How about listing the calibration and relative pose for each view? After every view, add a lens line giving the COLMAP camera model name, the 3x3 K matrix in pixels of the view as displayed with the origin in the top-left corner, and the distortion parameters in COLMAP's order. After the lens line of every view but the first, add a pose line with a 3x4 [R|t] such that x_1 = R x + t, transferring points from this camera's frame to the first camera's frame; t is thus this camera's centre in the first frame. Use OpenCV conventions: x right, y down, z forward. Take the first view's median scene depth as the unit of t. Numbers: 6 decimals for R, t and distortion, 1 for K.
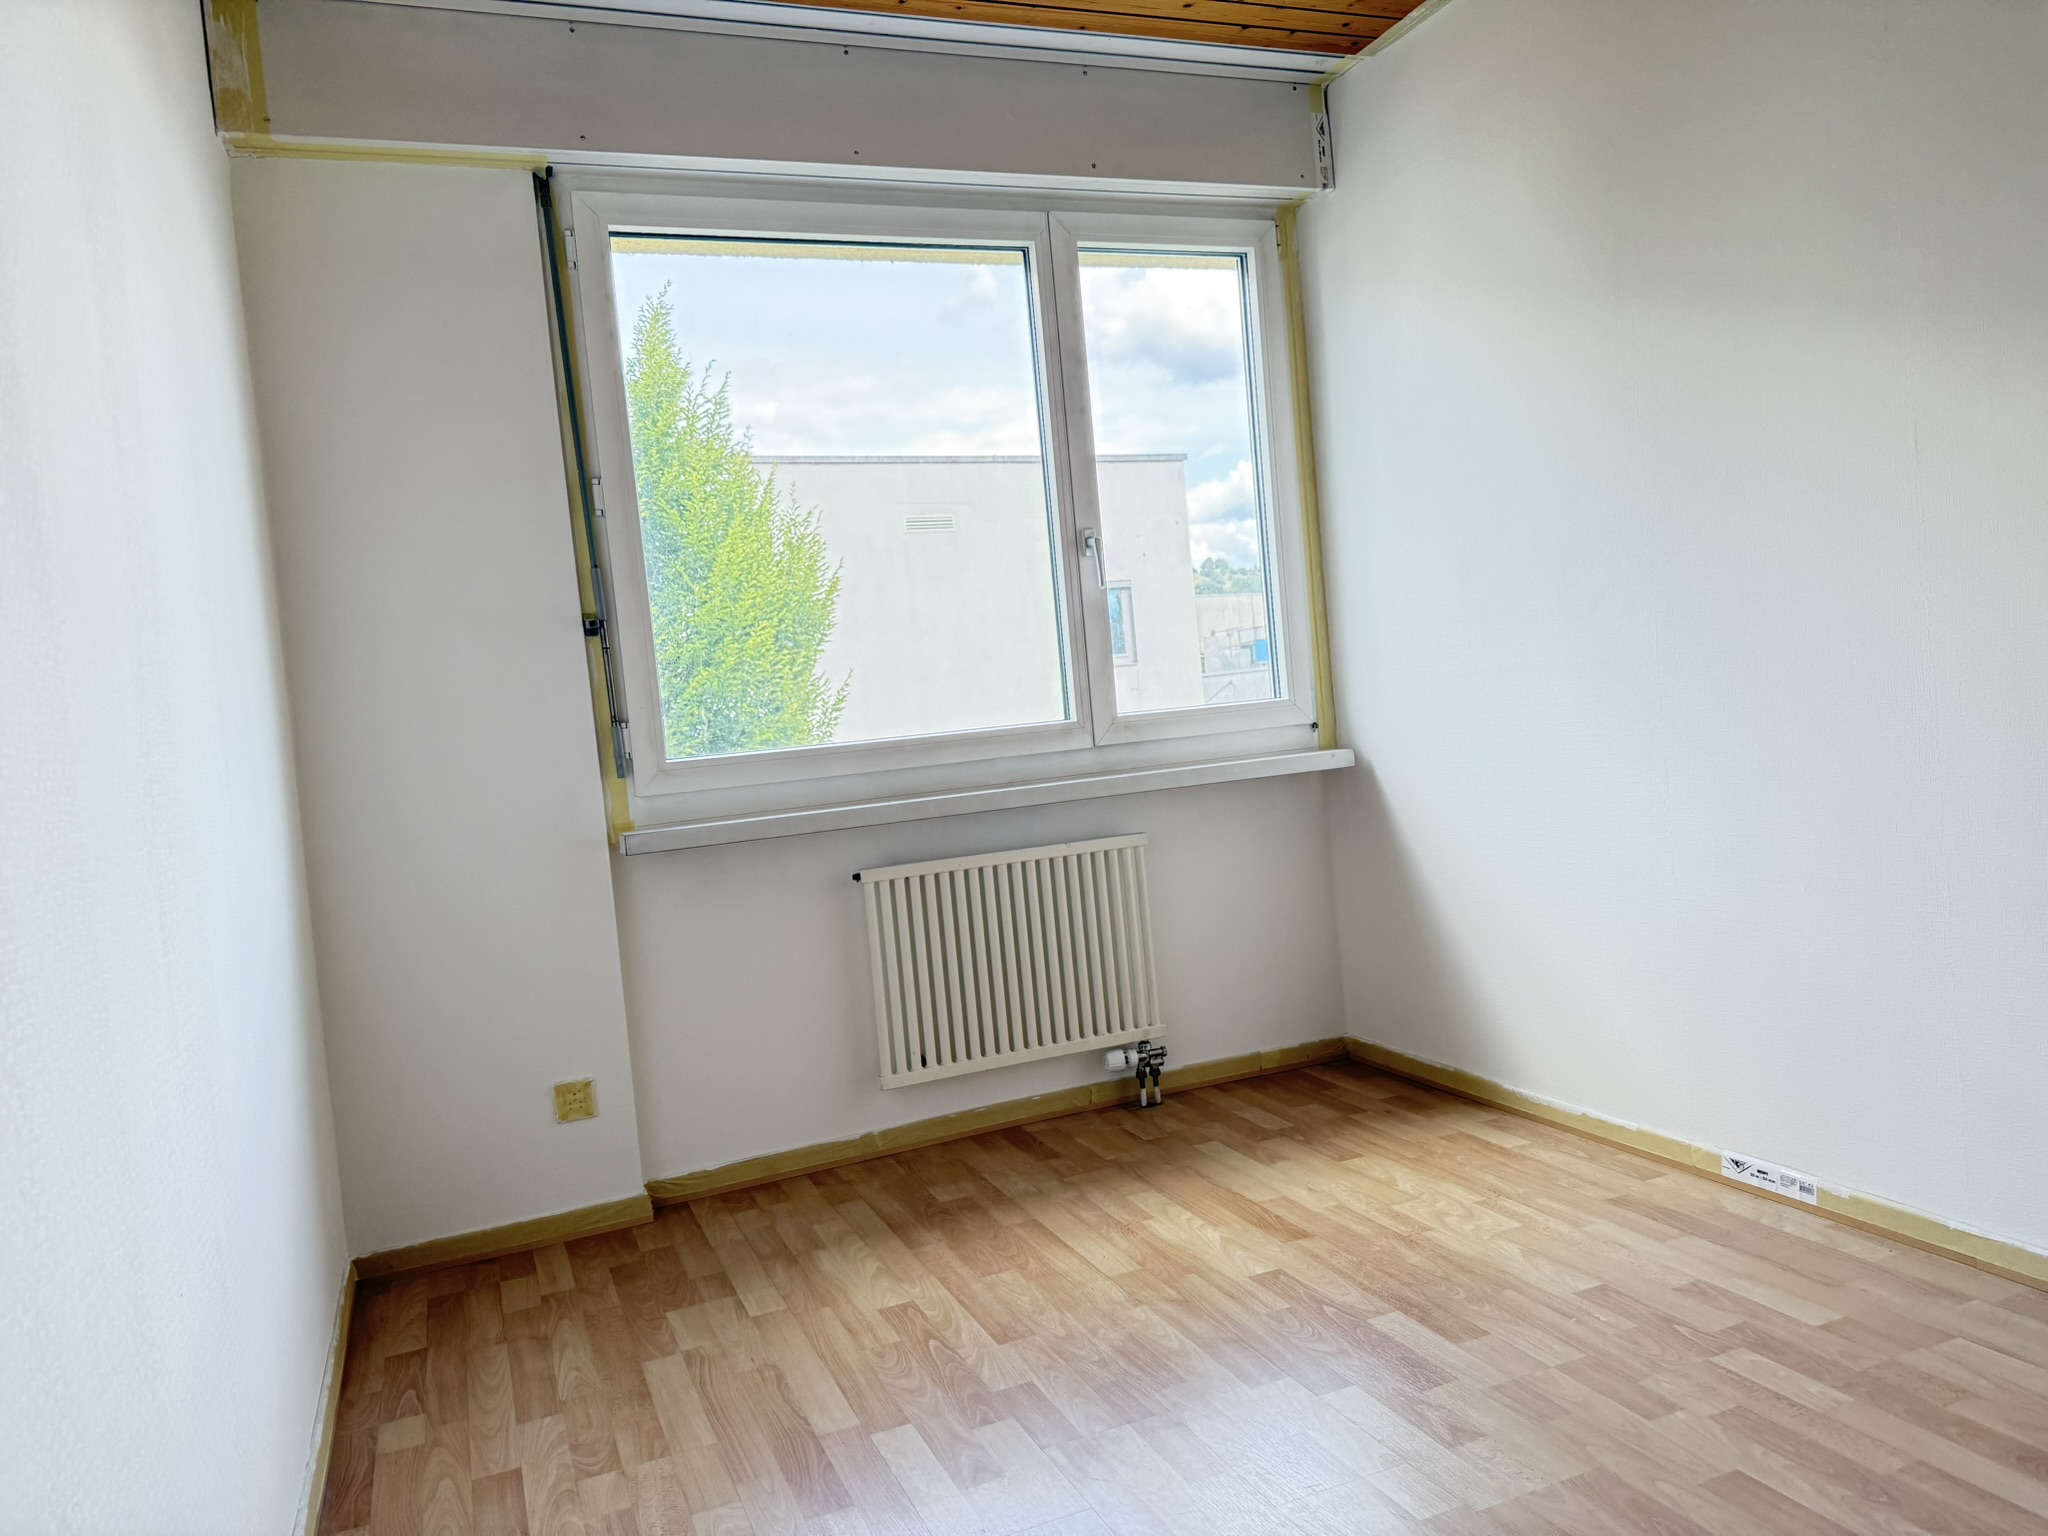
lens RADIAL K [[1447.2, 0, 1023.4], [0, 1447.2, 725.1], [0, 0, 1]] dist [0.127701, -0.207573]
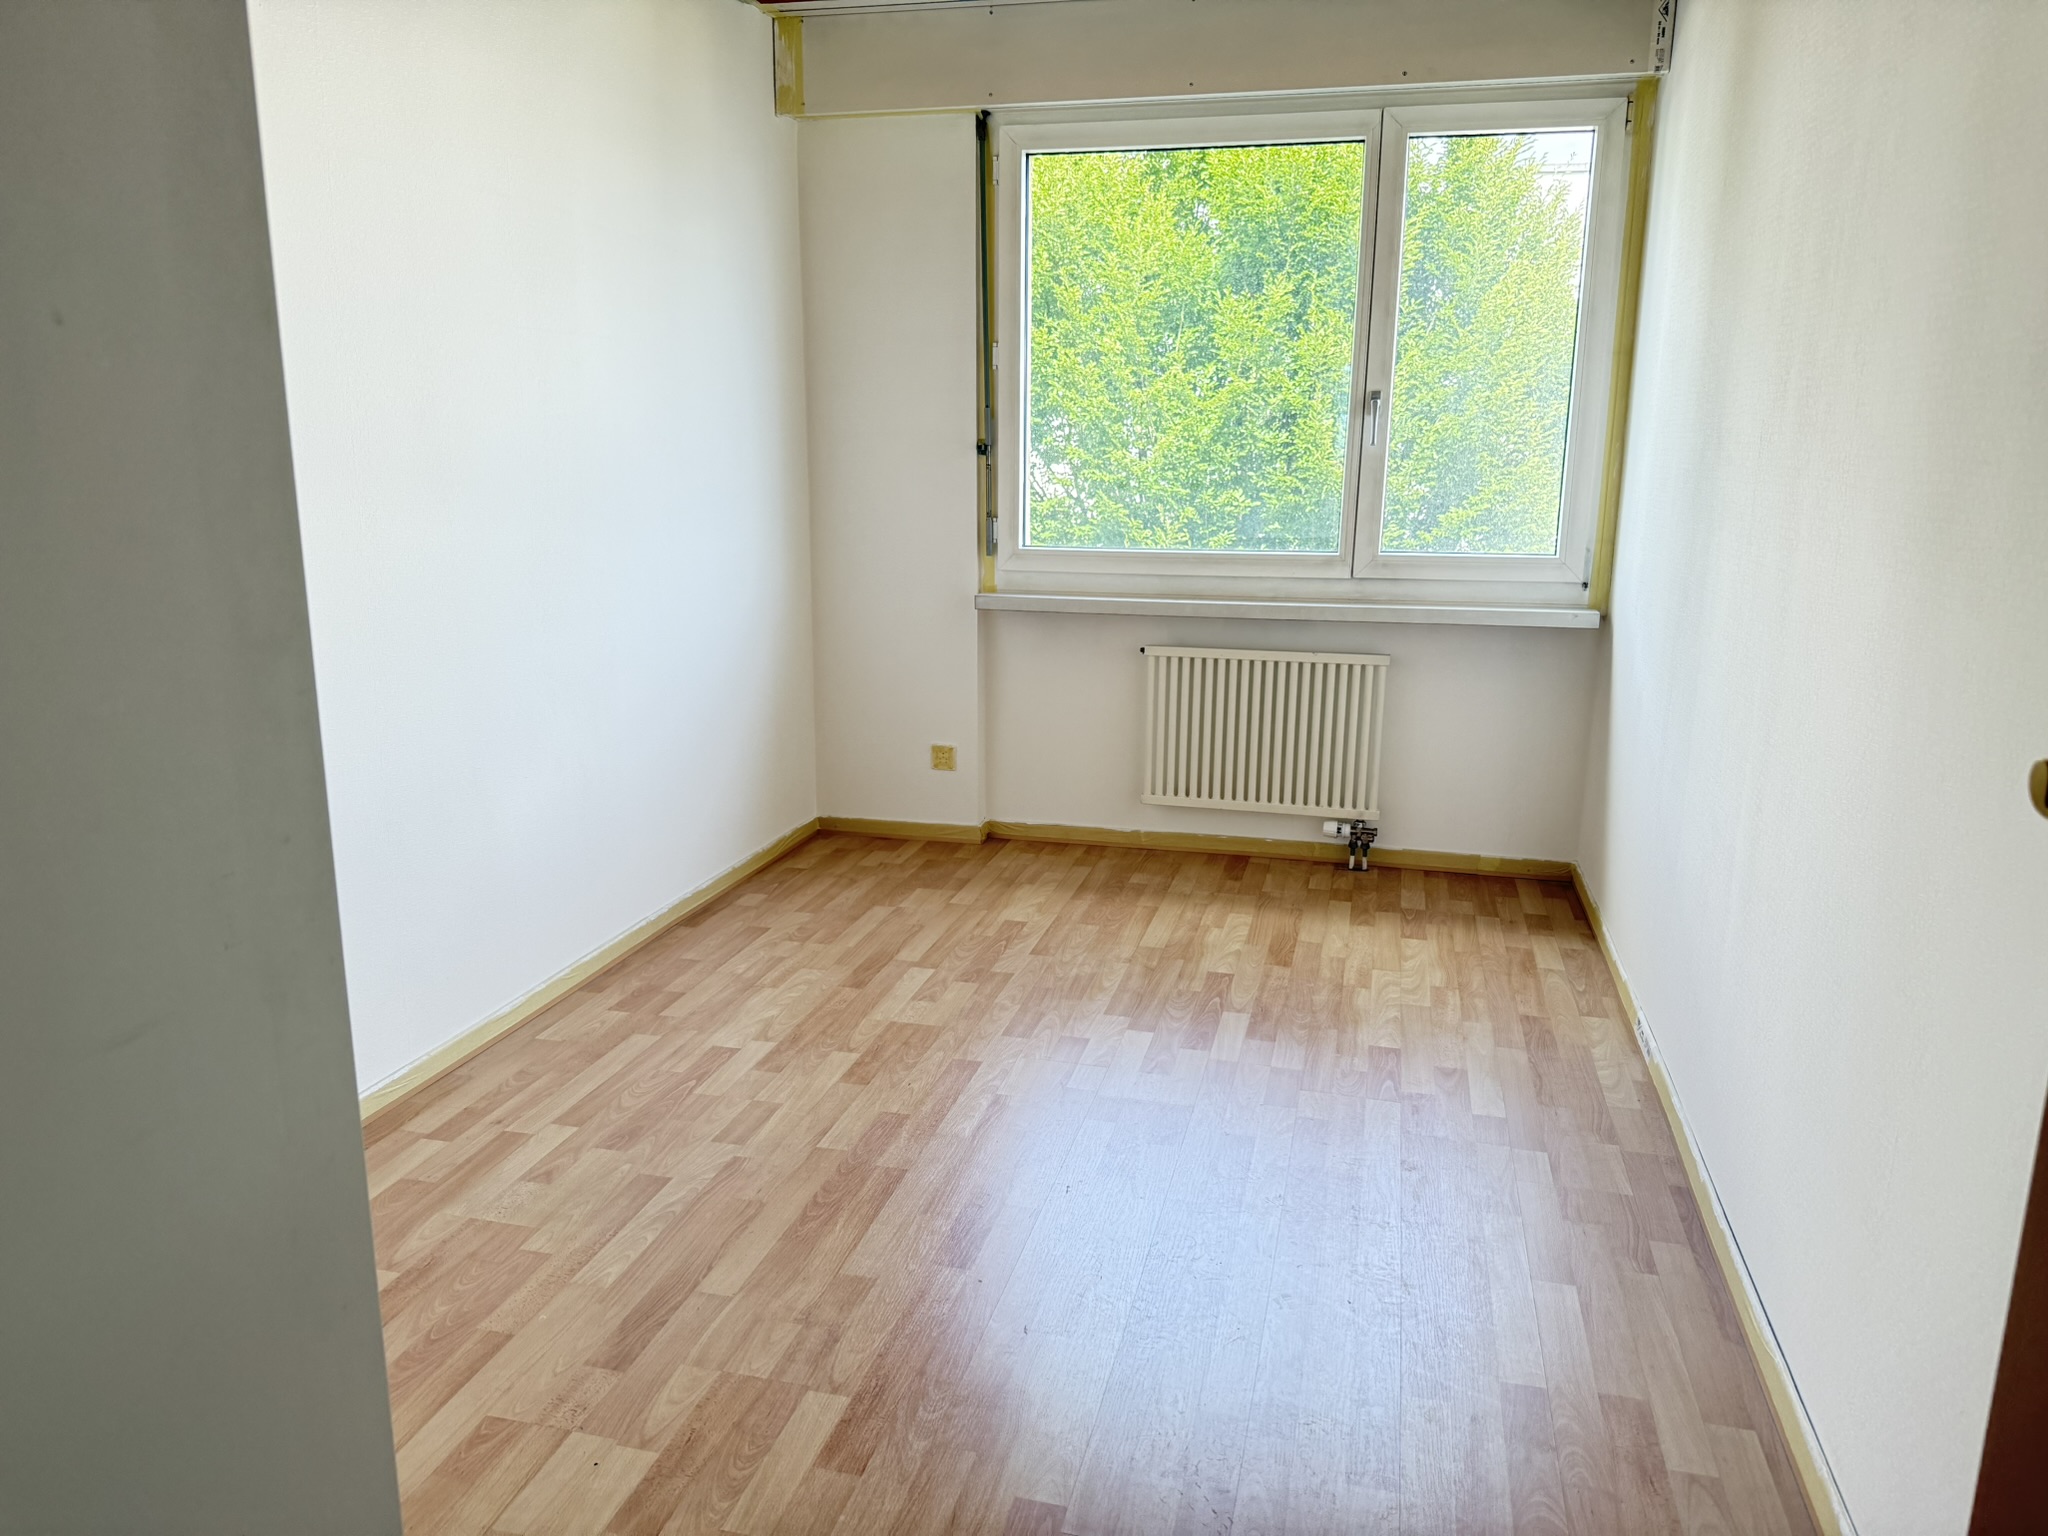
lens RADIAL K [[1447.2, 0, 1023.4], [0, 1447.2, 725.1], [0, 0, 1]] dist [0.127701, -0.207573]
pose [[0.798054, 0.206670, -0.566036, 0.596822], [-0.092300, 0.970186, 0.224100, -0.124634], [0.595475, -0.126599, 0.793336, -0.158861]]
